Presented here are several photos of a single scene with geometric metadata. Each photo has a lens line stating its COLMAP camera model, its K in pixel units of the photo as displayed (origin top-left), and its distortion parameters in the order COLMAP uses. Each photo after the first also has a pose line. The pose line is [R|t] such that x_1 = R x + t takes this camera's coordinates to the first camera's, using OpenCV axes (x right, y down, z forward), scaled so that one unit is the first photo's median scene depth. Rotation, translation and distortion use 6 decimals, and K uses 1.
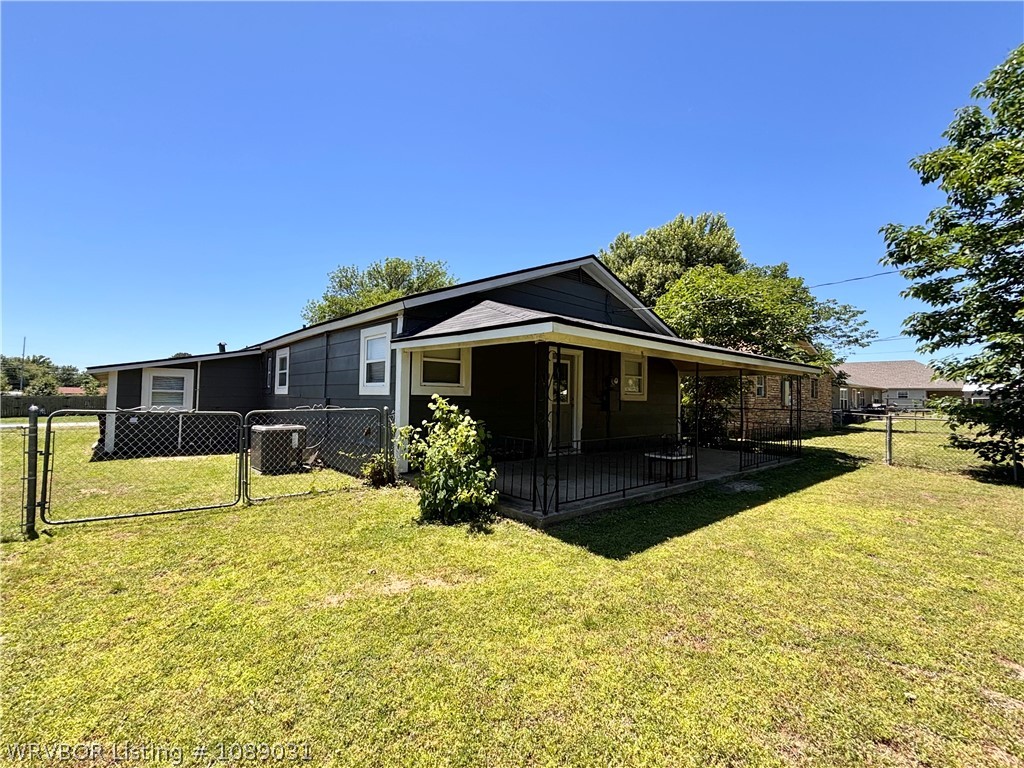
lens RADIAL K [[443.6, 0, 517.3], [0, 443.6, 380.7], [0, 0, 1]] dist [-0.007060, -0.000055]
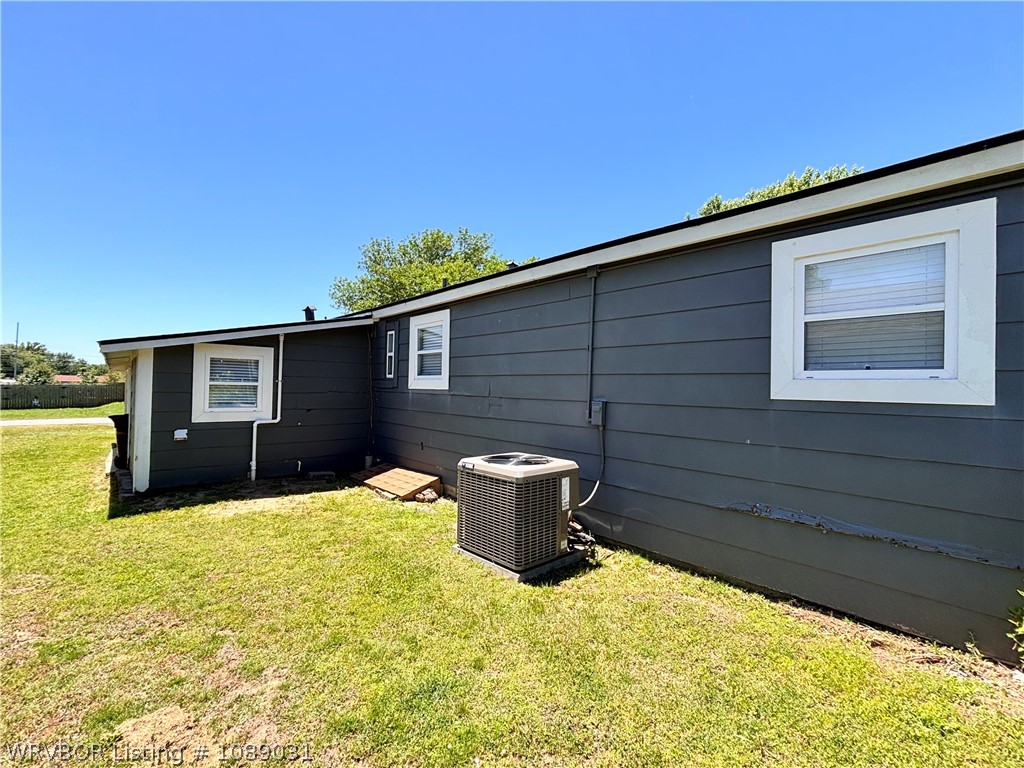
lens RADIAL K [[443.6, 0, 510.0], [0, 443.6, 376.9], [0, 0, 1]] dist [-0.007060, -0.000055]
pose [[0.999988, 0.003366, -0.003550, -0.406496], [-0.003312, 0.999880, 0.015152, 0.004248], [0.003601, -0.015140, 0.999879, 0.395170]]
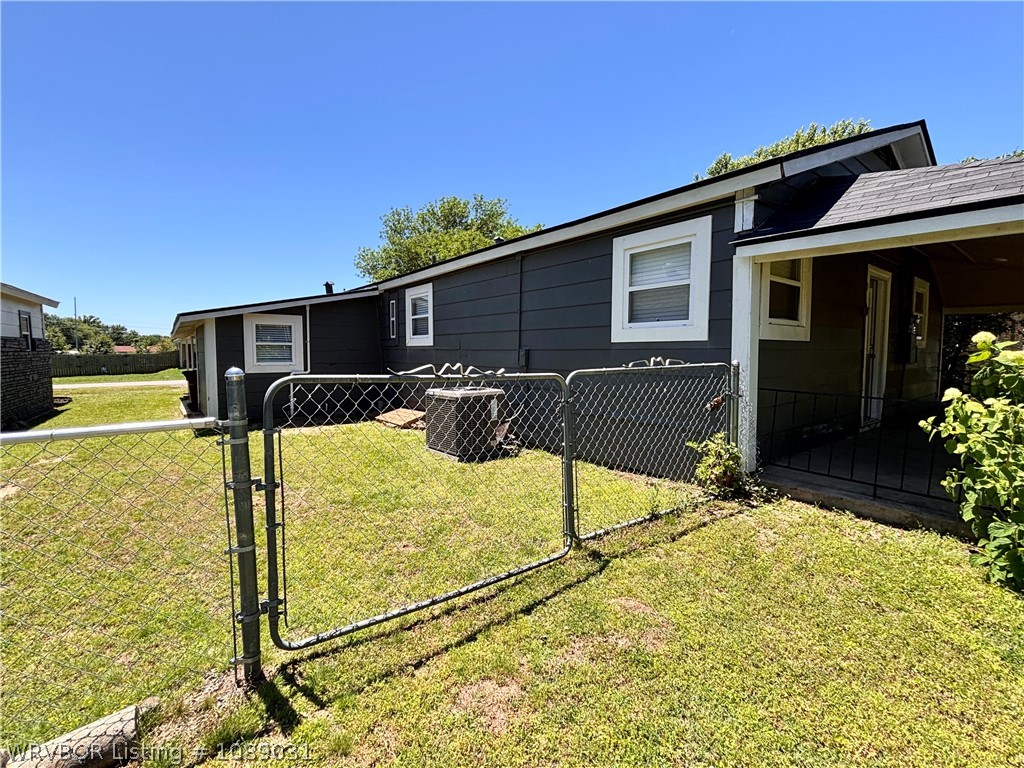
lens RADIAL K [[443.6, 0, 512.1], [0, 443.6, 381.5], [0, 0, 1]] dist [-0.007060, -0.000055]
pose [[0.997772, -0.007199, -0.066331, -0.311958], [0.014189, 0.994315, 0.105531, 0.012685], [0.065194, -0.106237, 0.992201, 0.237168]]
